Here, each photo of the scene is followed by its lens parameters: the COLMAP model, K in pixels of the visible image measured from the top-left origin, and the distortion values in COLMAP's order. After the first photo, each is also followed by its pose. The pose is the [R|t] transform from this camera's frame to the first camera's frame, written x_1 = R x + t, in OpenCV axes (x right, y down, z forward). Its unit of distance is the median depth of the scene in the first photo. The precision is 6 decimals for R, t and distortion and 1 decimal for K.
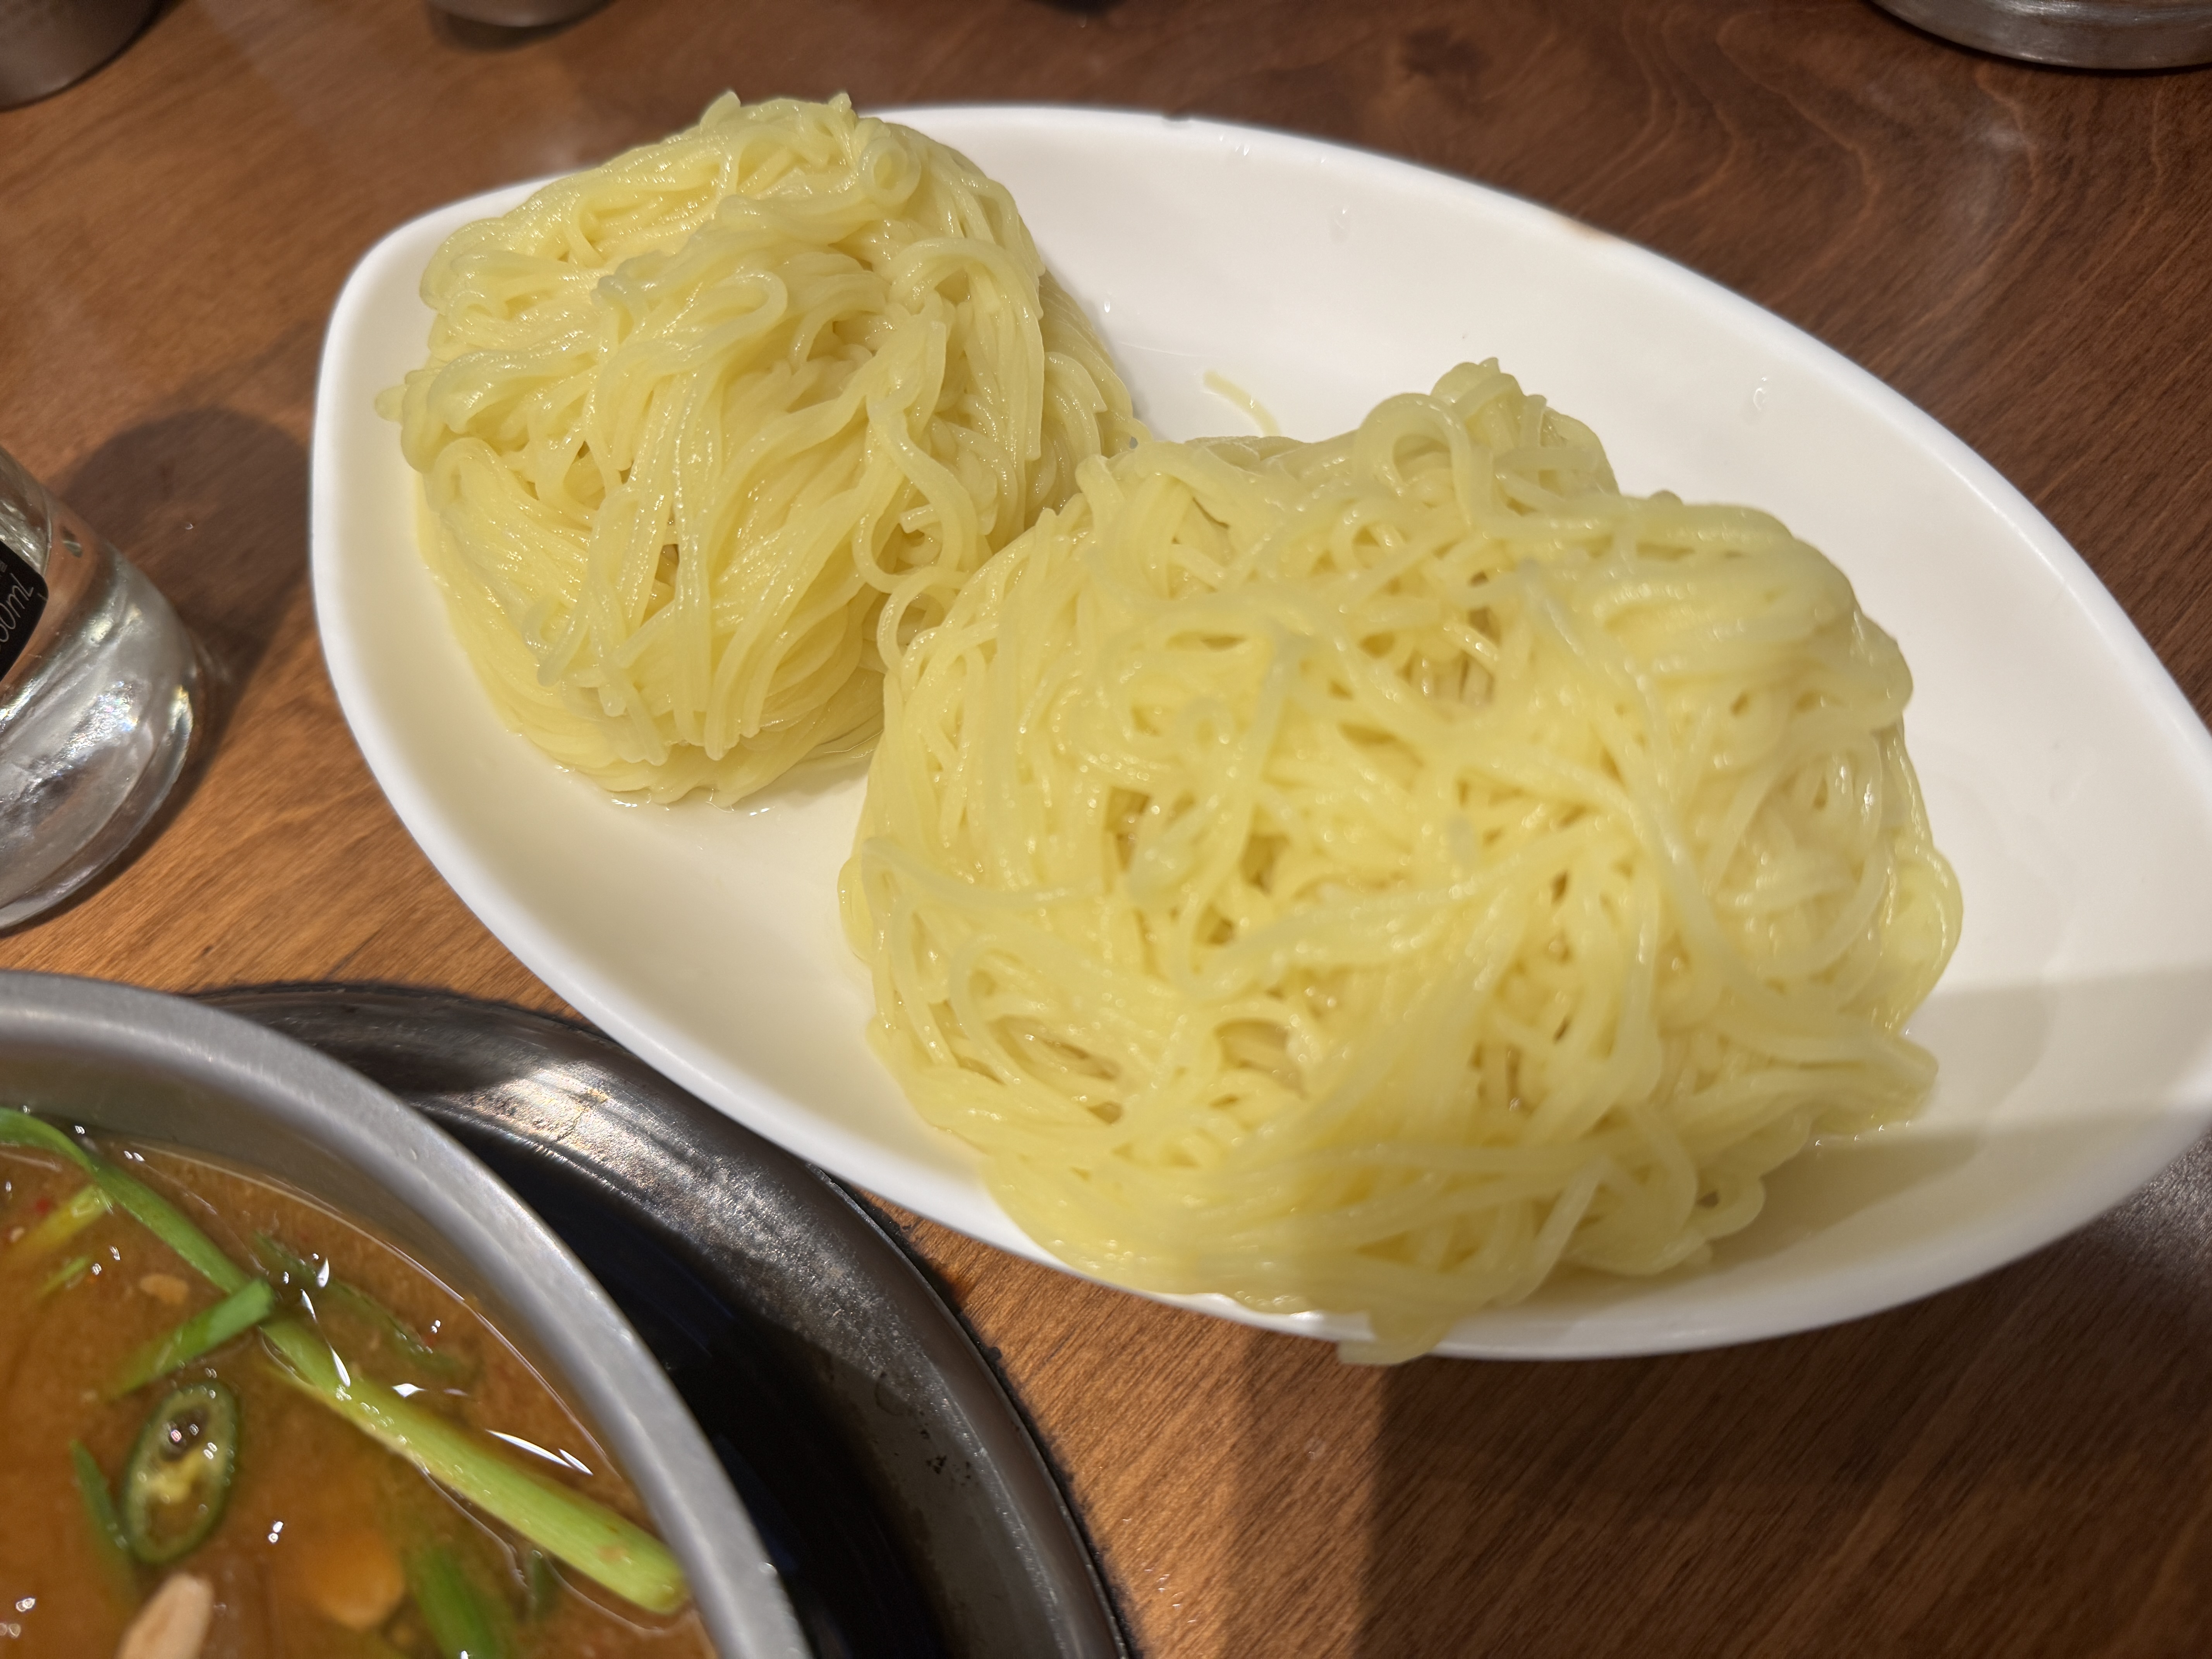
lens RADIAL K [[1712.0, 0, 1093.3], [0, 1712.0, 794.2], [0, 0, 1]] dist [0.094045, -0.266526]
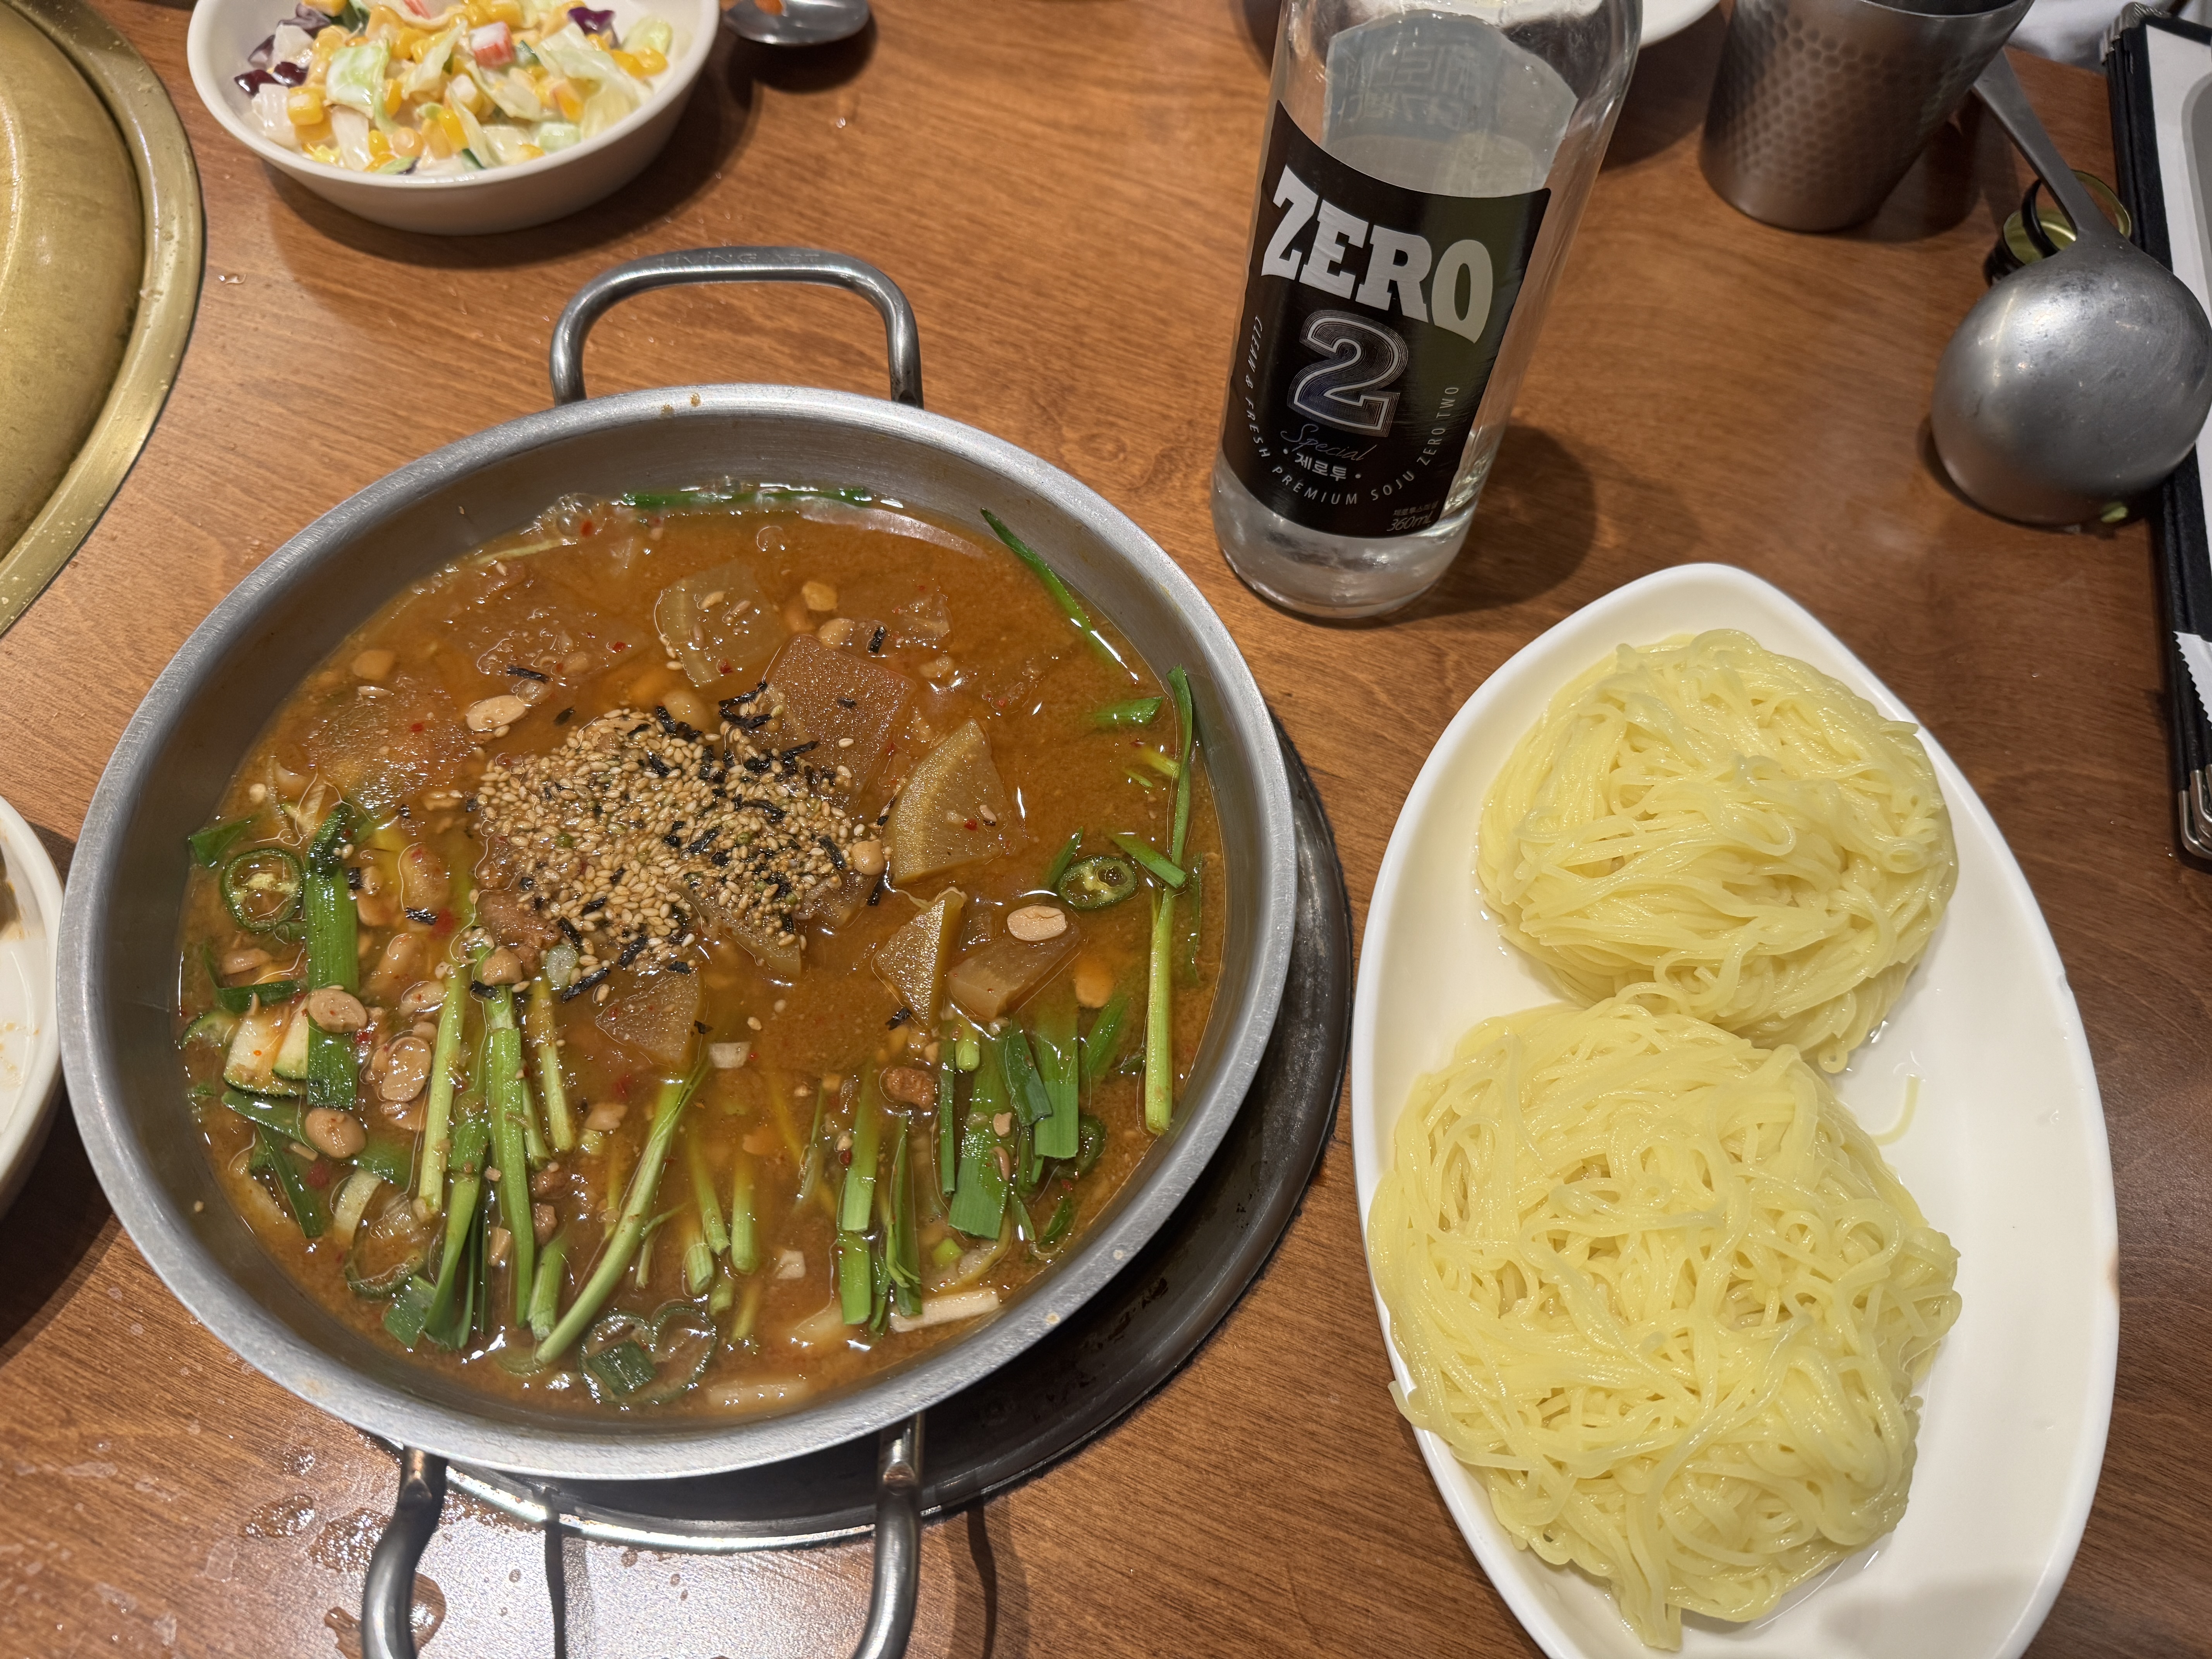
lens RADIAL K [[1712.0, 0, 1093.3], [0, 1712.0, 794.2], [0, 0, 1]] dist [0.094045, -0.266526]
pose [[0.400819, 0.877907, -0.261961, -0.056906], [-0.849981, 0.463040, 0.251249, -0.162202], [0.341872, 0.121957, 0.931799, -0.862444]]
